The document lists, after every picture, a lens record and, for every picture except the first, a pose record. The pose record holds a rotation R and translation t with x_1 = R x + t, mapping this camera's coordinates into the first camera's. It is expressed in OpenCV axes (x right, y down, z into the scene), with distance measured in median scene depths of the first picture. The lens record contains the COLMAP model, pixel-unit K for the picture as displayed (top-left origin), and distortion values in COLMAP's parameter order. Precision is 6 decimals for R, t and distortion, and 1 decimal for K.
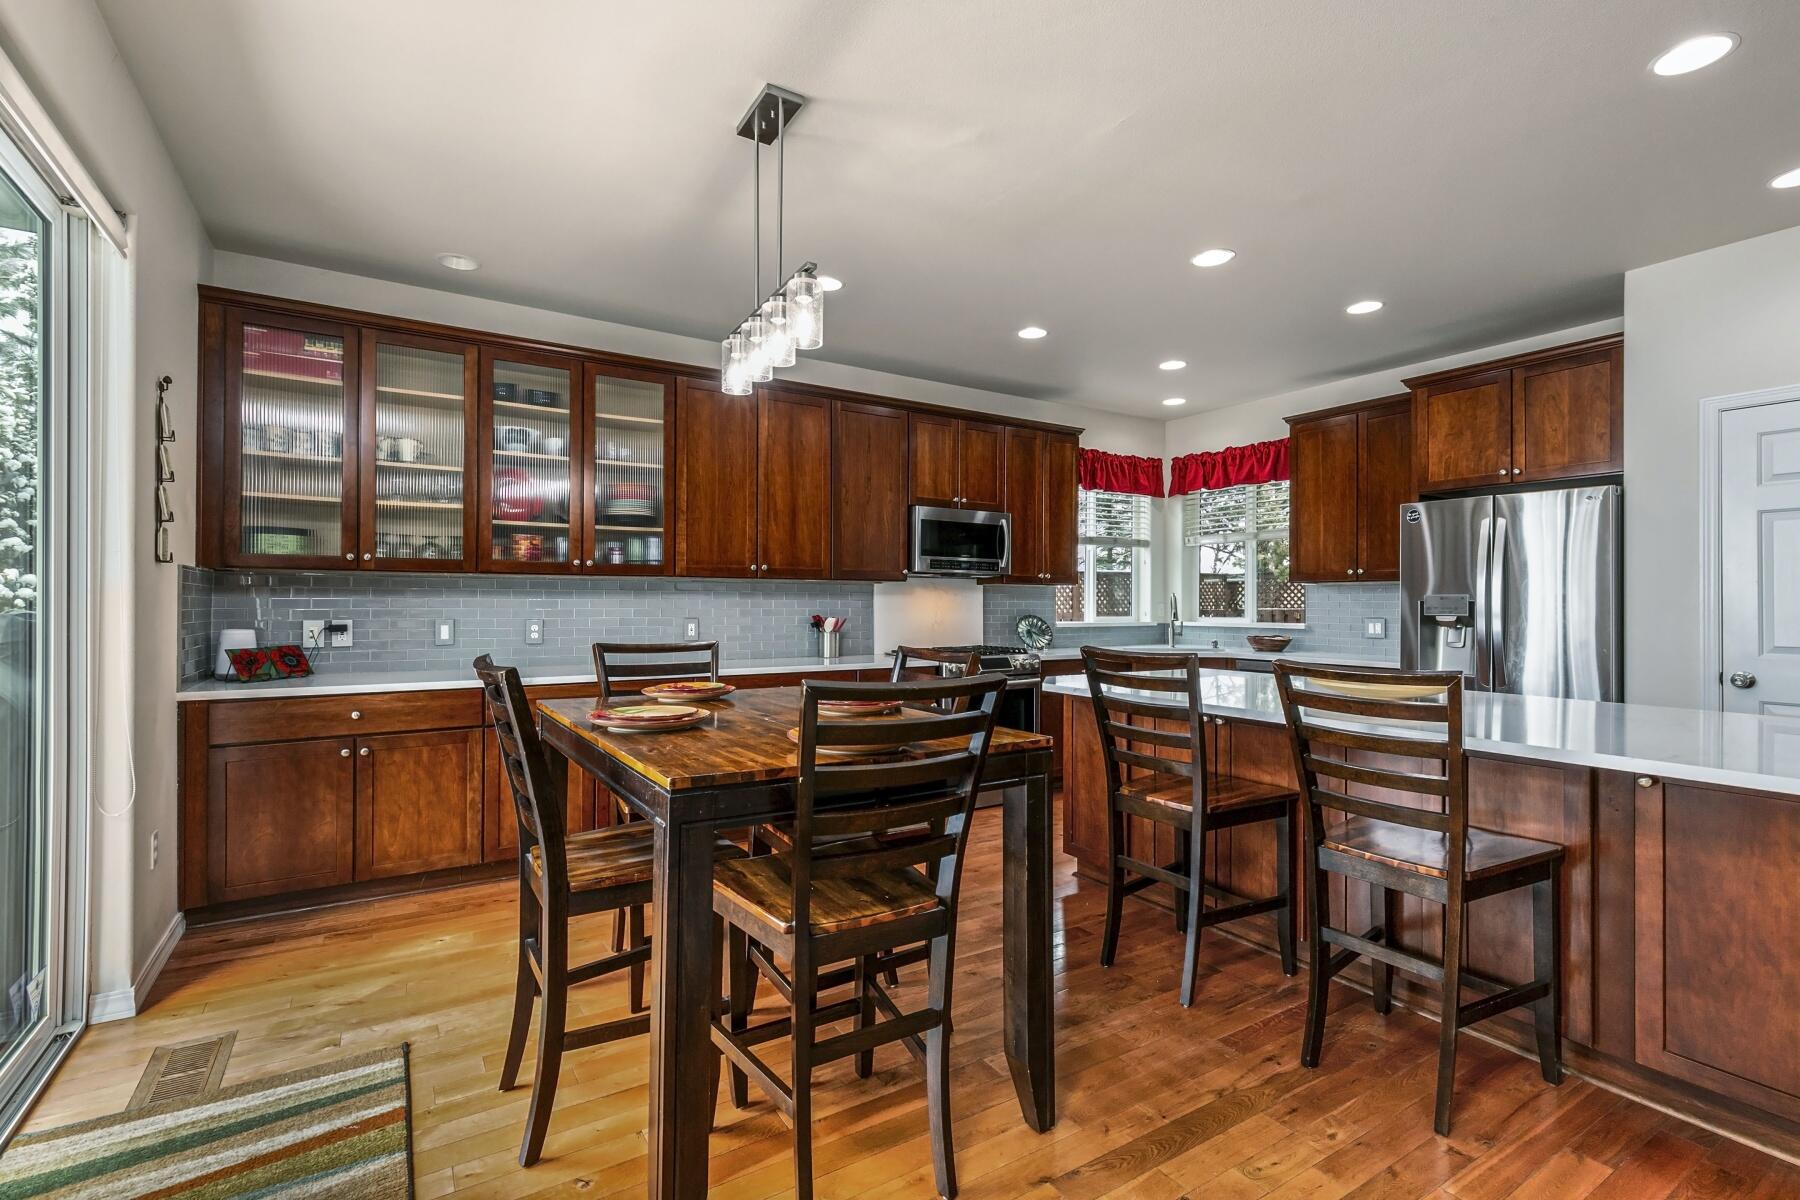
lens RADIAL K [[807.7, 0, 899.2], [0, 807.7, 598.8], [0, 0, 1]] dist [-0.000073, -0.000768]
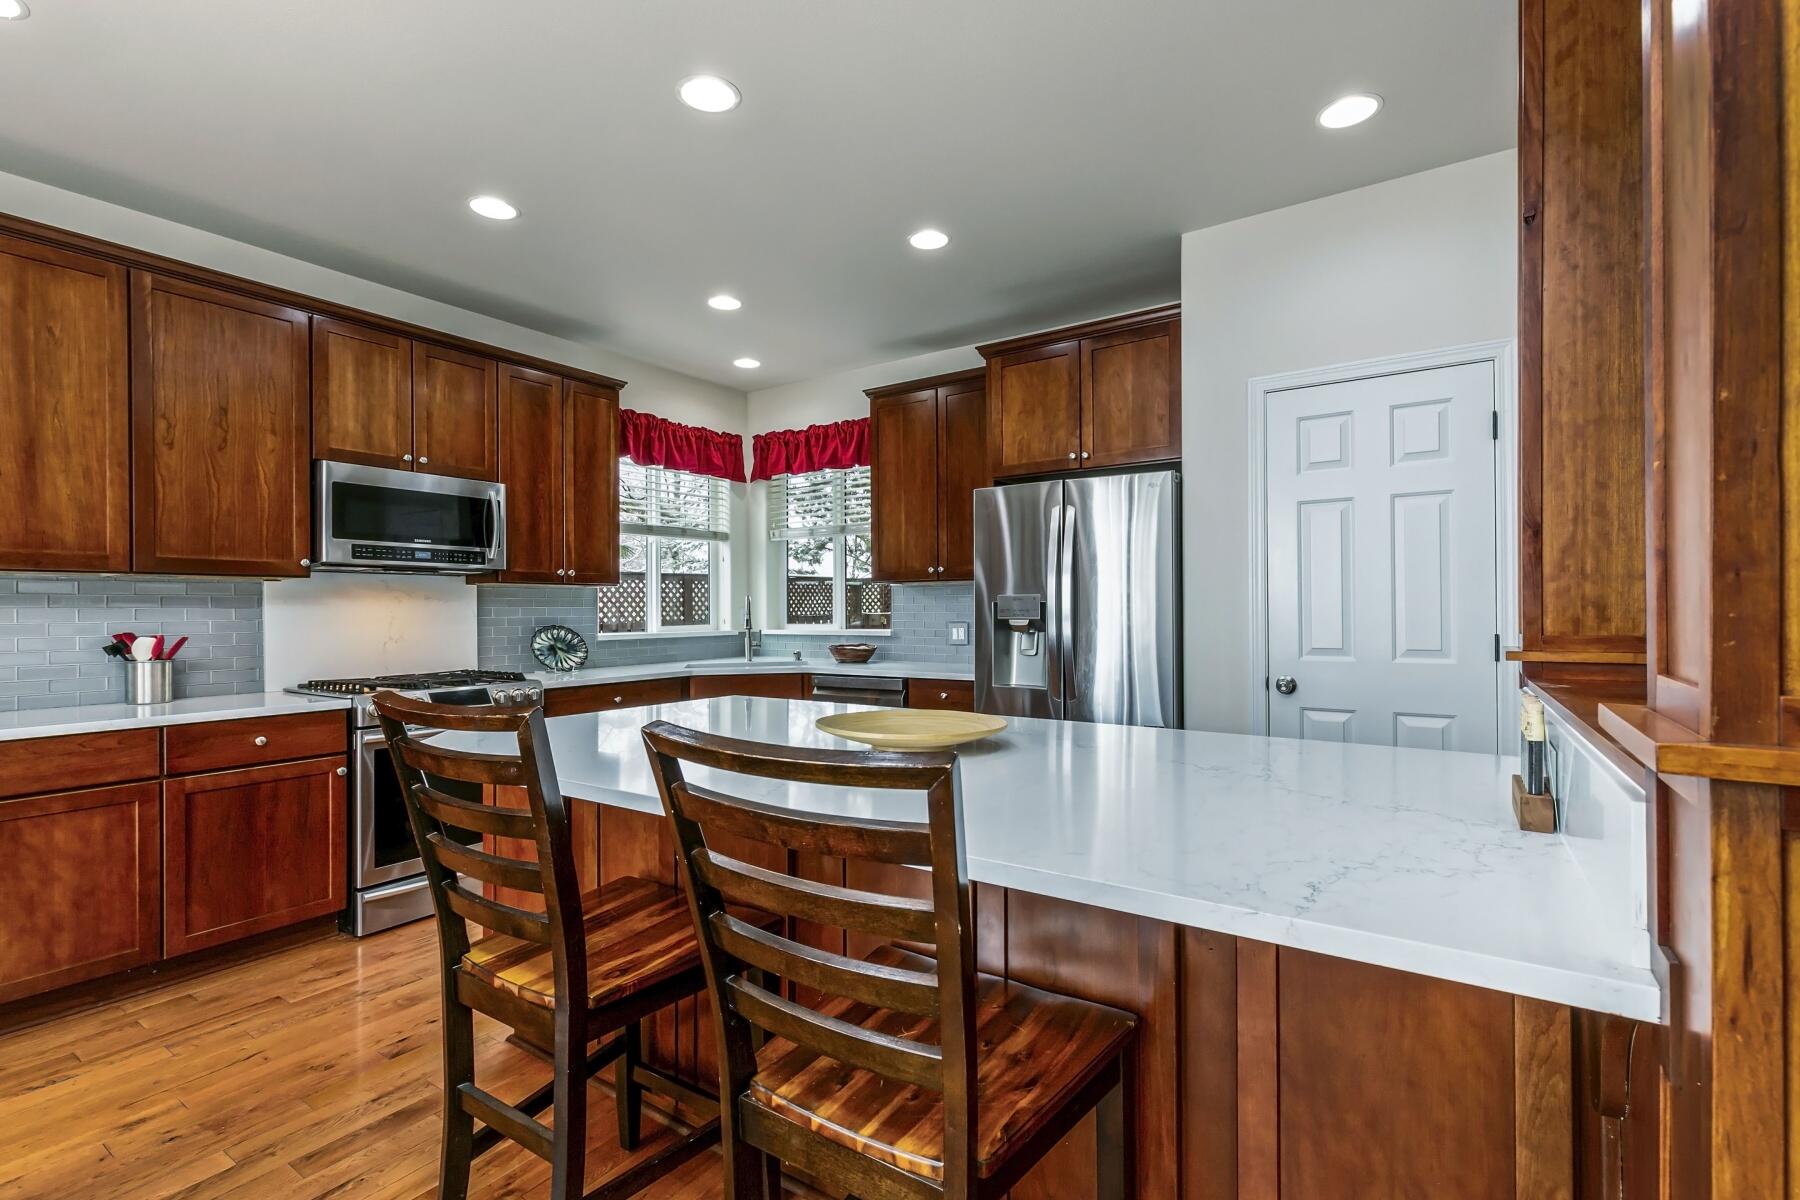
lens RADIAL K [[807.7, 0, 896.6], [0, 807.7, 608.4], [0, 0, 1]] dist [-0.000073, -0.000768]
pose [[0.916105, -0.009506, 0.400826, 0.180830], [0.007917, 0.999953, 0.005619, 0.002945], [-0.400861, -0.001974, 0.916137, 0.224373]]
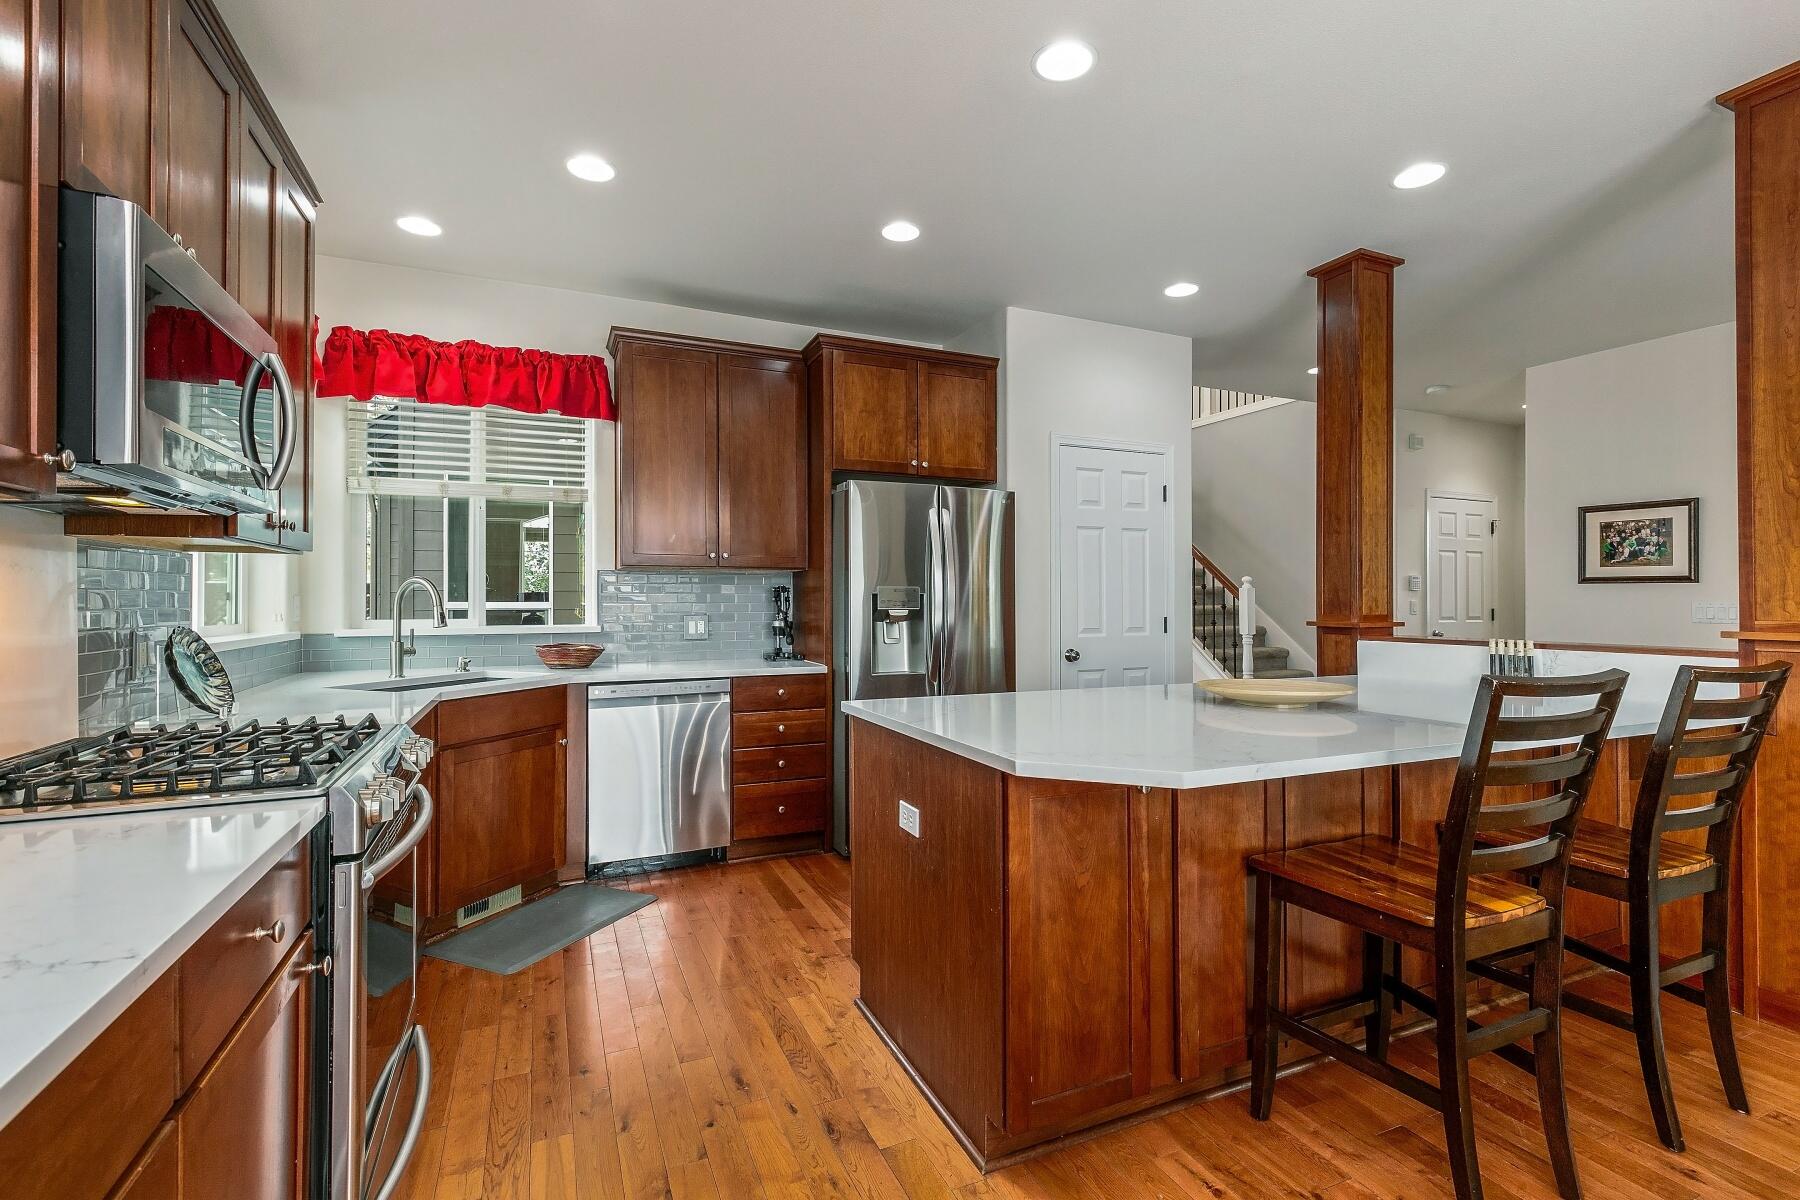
lens RADIAL K [[807.7, 0, 909.2], [0, 807.7, 601.6], [0, 0, 1]] dist [-0.000073, -0.000768]
pose [[0.136518, -0.006428, 0.990617, -0.191642], [-0.005507, 0.999959, 0.007247, 0.004491], [-0.990622, -0.006445, 0.136477, 0.730646]]
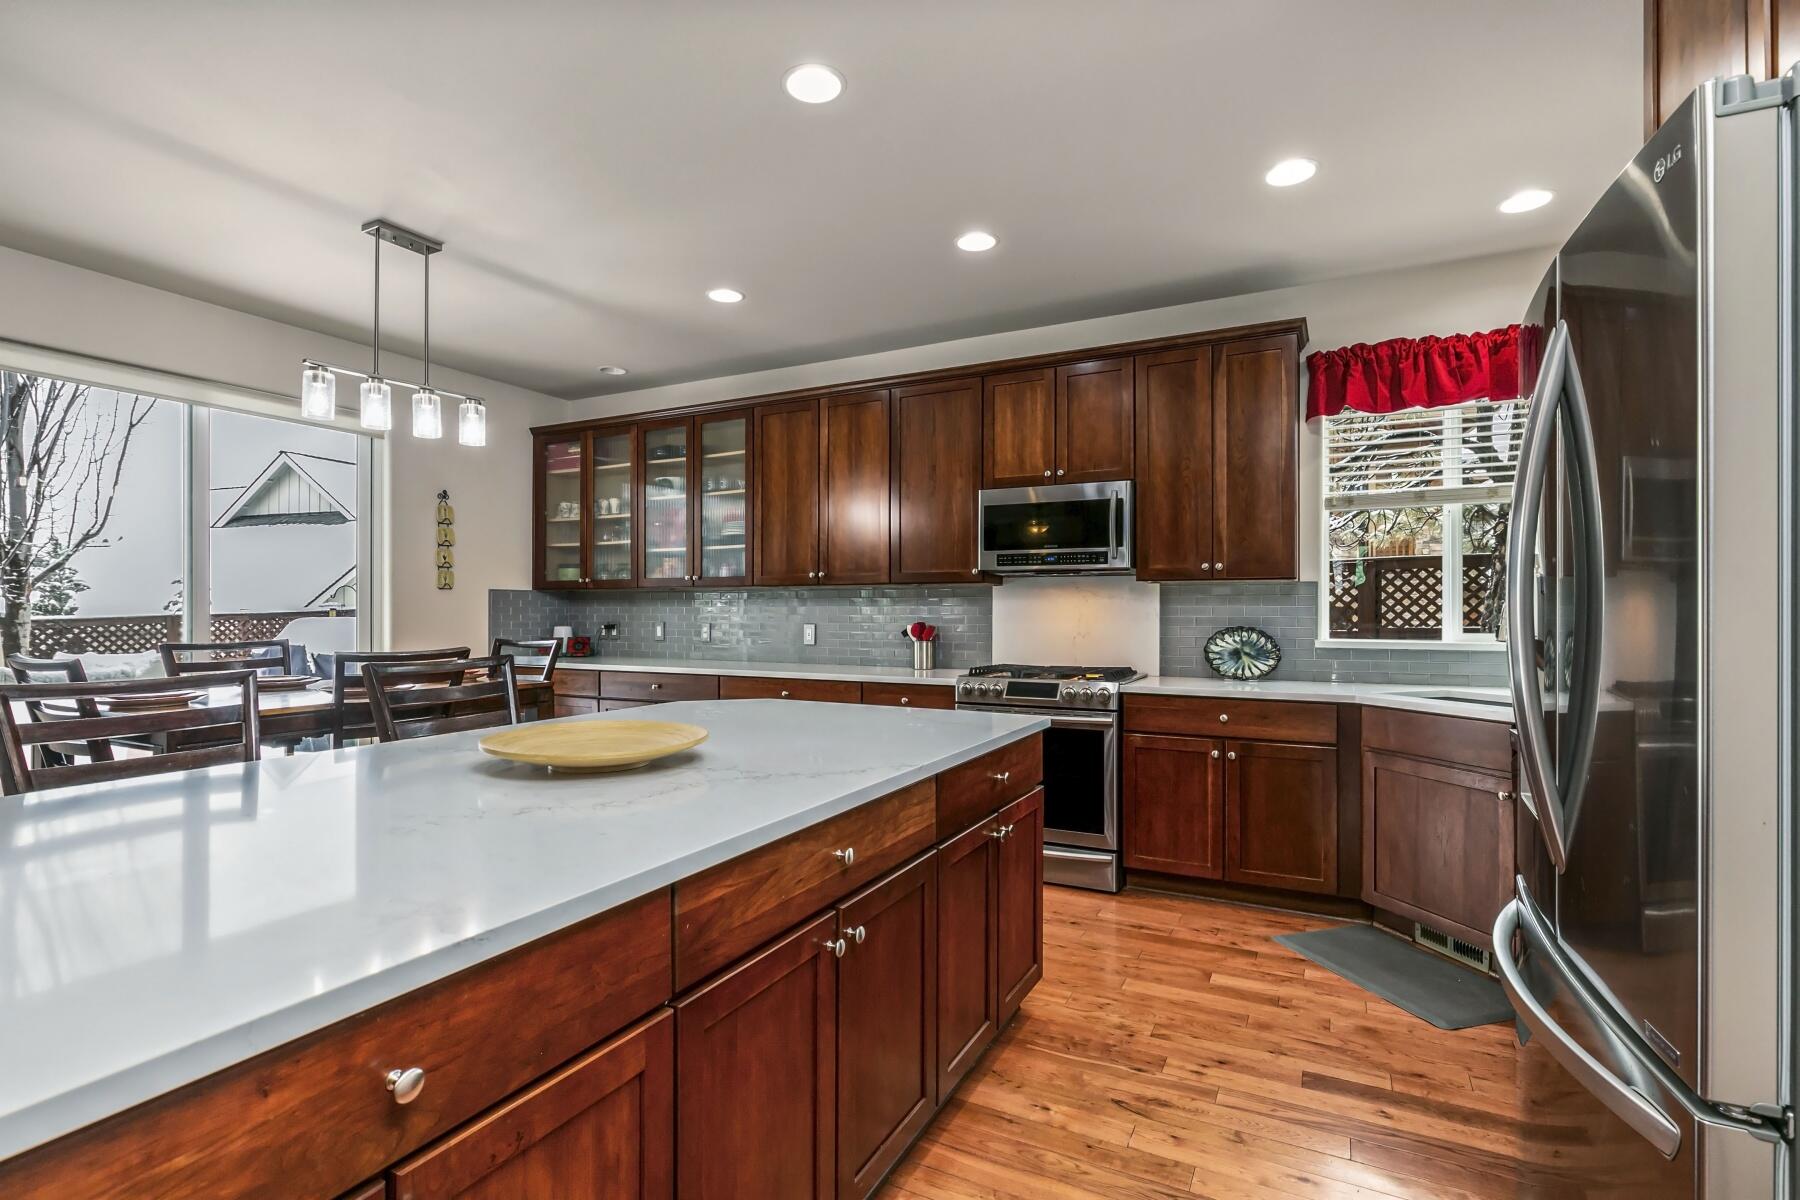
lens RADIAL K [[840.0, 0, 898.7], [0, 840.0, 611.2], [0, 0, 1]] dist [-0.005784, -0.000212]
pose [[0.512965, -0.004796, -0.858396, 0.710730], [0.002781, 0.999988, -0.003926, 0.010829], [0.858405, -0.000374, 0.512972, 0.489707]]
